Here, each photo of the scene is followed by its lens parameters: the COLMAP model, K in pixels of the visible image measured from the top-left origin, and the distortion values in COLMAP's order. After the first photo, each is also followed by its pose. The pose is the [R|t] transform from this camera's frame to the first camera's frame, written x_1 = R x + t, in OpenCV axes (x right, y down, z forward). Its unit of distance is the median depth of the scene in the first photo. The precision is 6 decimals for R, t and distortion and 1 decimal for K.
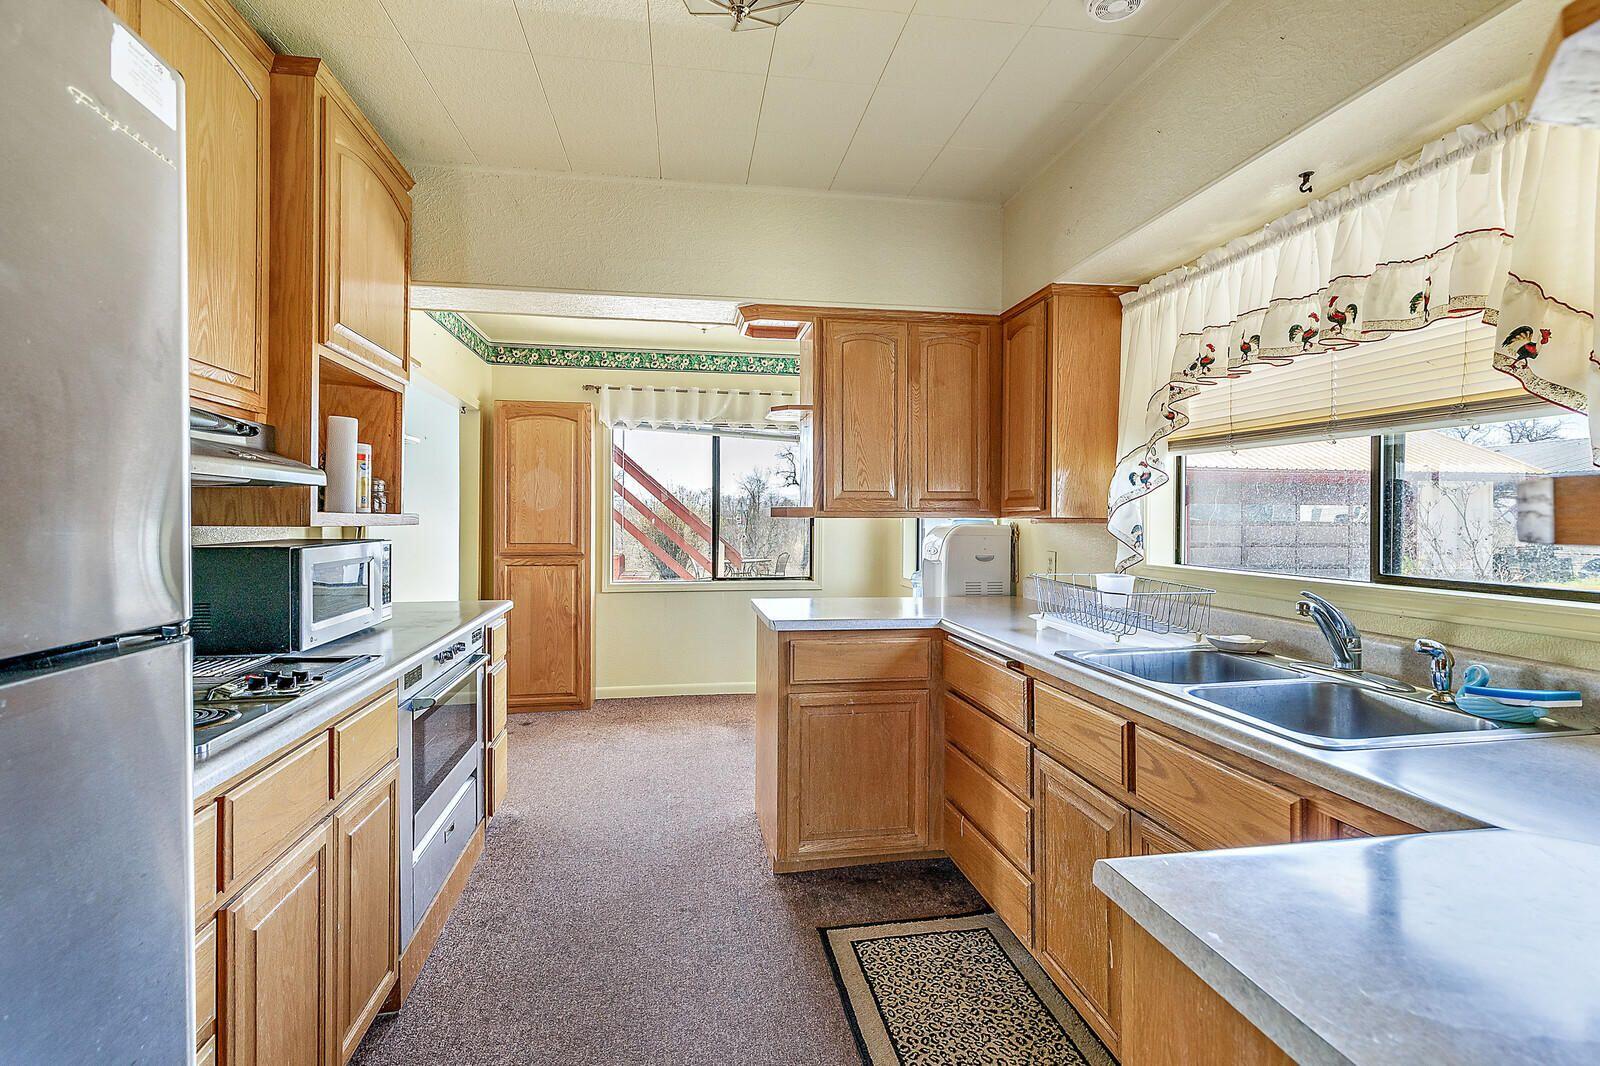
lens RADIAL K [[734.8, 0, 798.7], [0, 734.8, 522.7], [0, 0, 1]] dist [0.008316, -0.000886]
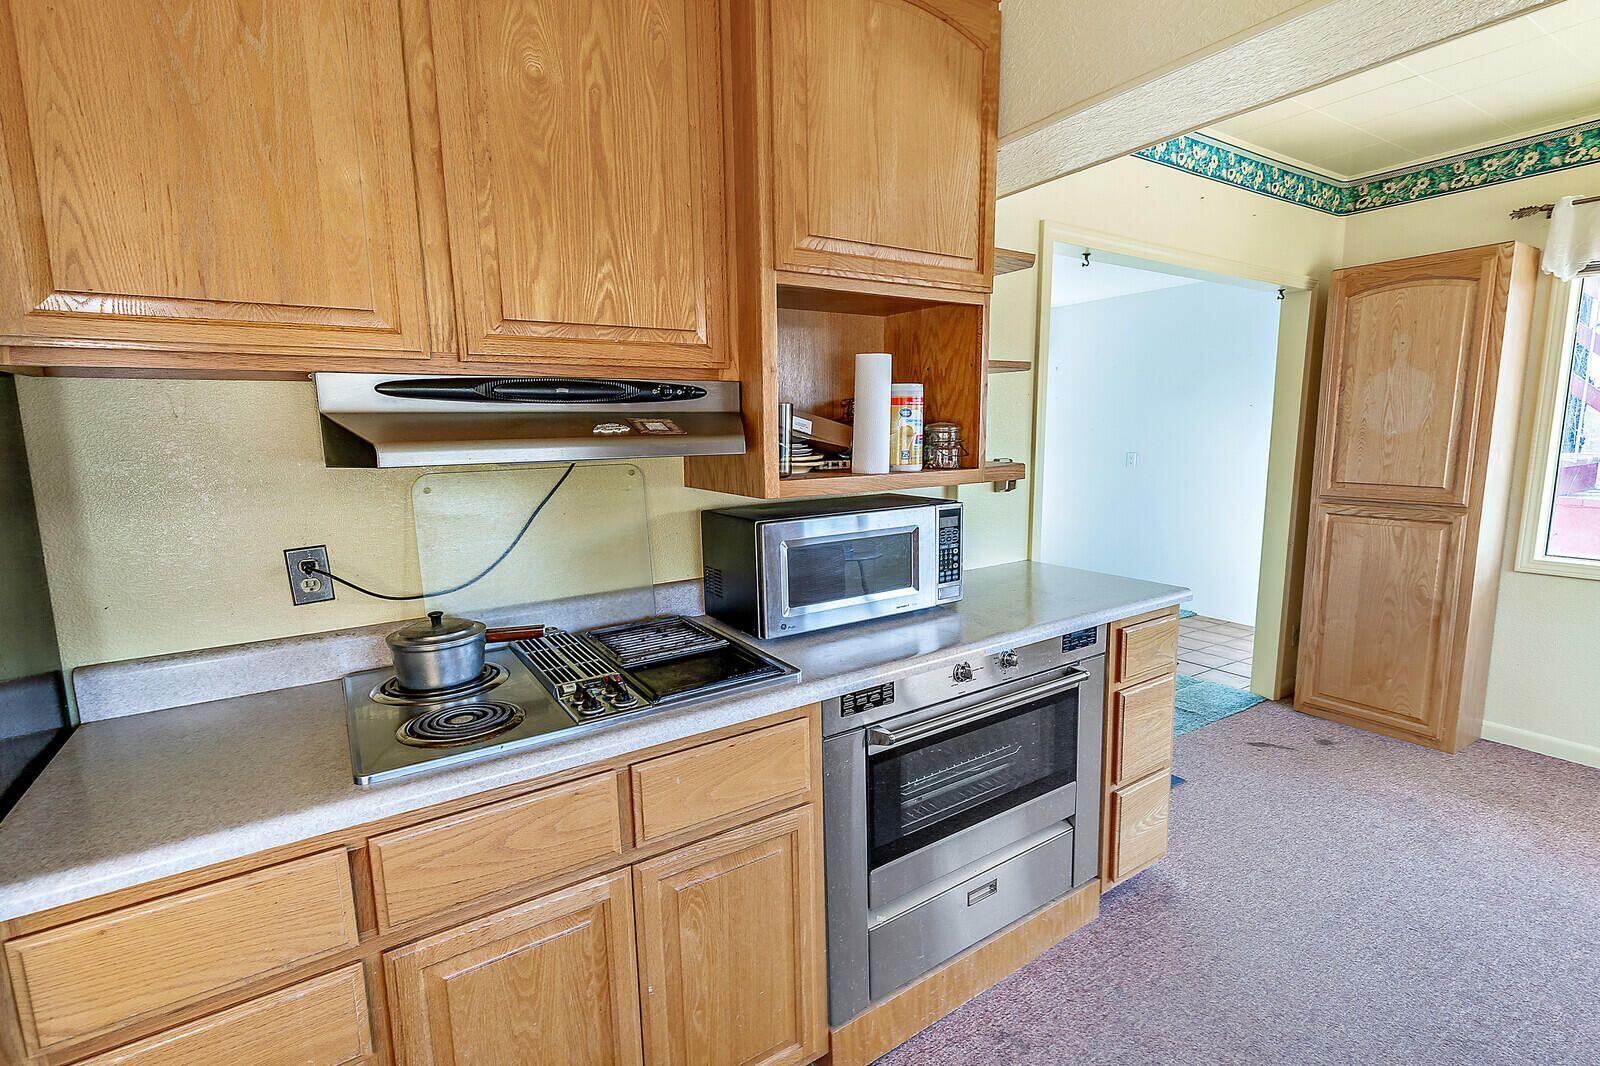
lens RADIAL K [[734.8, 0, 802.5], [0, 734.8, 537.4], [0, 0, 1]] dist [0.008316, -0.000886]
pose [[0.395208, 0.128660, -0.909537, 0.047475], [0.011975, 0.989337, 0.145151, -0.027251], [0.918514, -0.068257, 0.389453, 0.265952]]
